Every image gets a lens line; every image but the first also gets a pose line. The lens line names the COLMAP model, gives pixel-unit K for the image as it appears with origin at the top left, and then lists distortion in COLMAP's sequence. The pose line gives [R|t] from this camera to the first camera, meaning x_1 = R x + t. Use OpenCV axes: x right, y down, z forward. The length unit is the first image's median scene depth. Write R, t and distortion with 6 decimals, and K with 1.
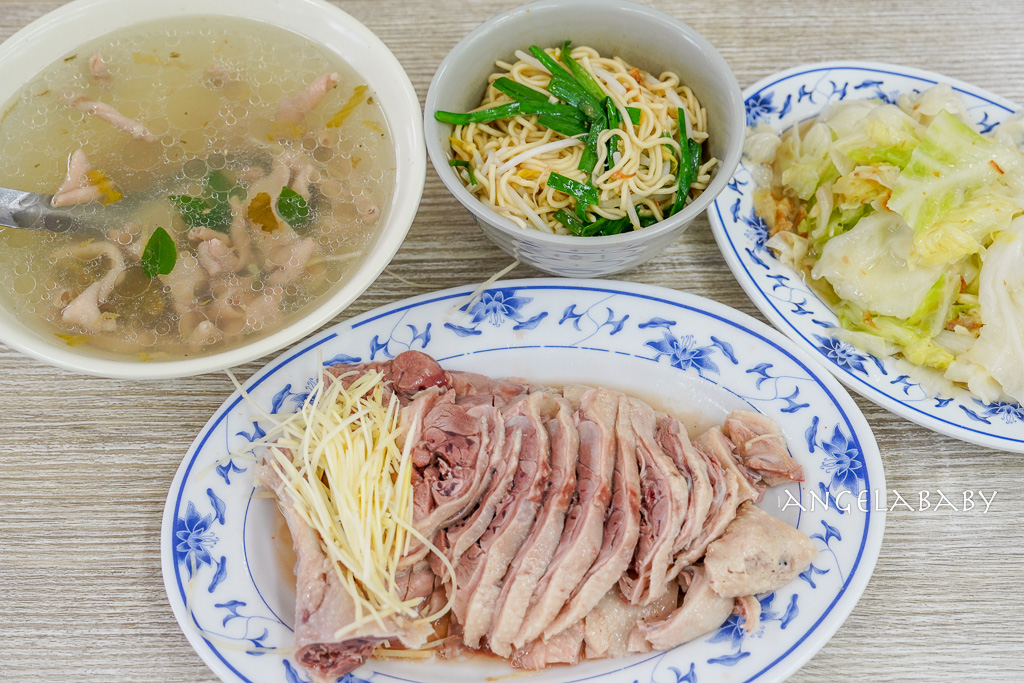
lens RADIAL K [[1505.2, 0, 512.2], [0, 1505.2, 339.9], [0, 0, 1]] dist [-0.019153, 0.000000]
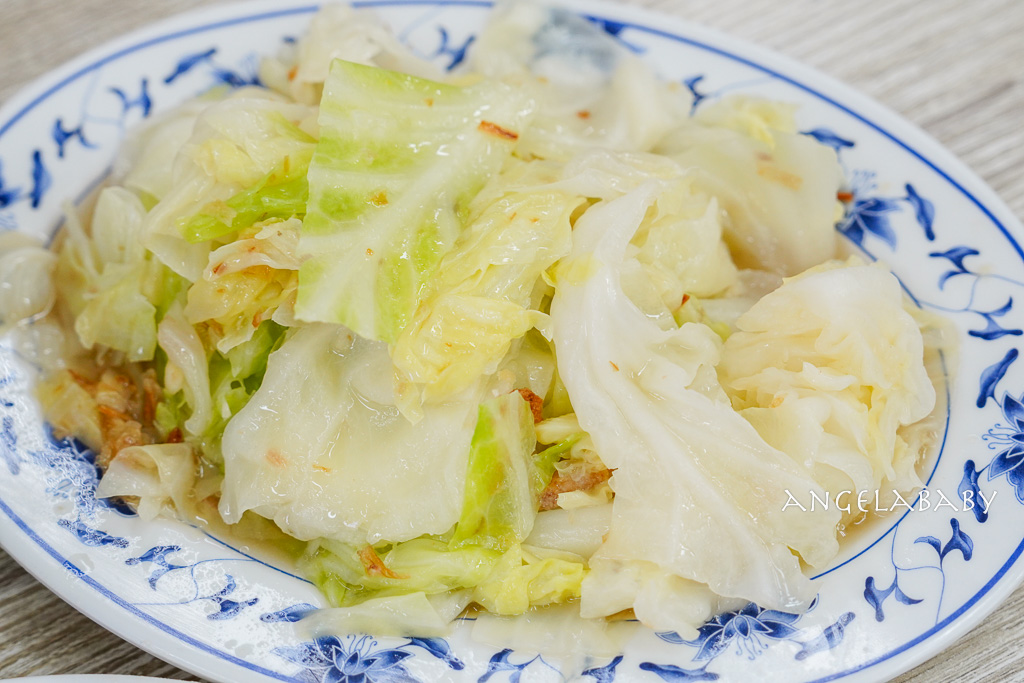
lens RADIAL K [[2261.4, 0, 512.0], [0, 2261.4, 341.9], [0, 0, 1]] dist [0.186901, 0.000000]
pose [[0.888289, -0.401487, 0.223051, 0.148383], [0.415278, 0.909542, -0.016666, -0.043870], [-0.196183, 0.107432, 0.974664, 0.339004]]
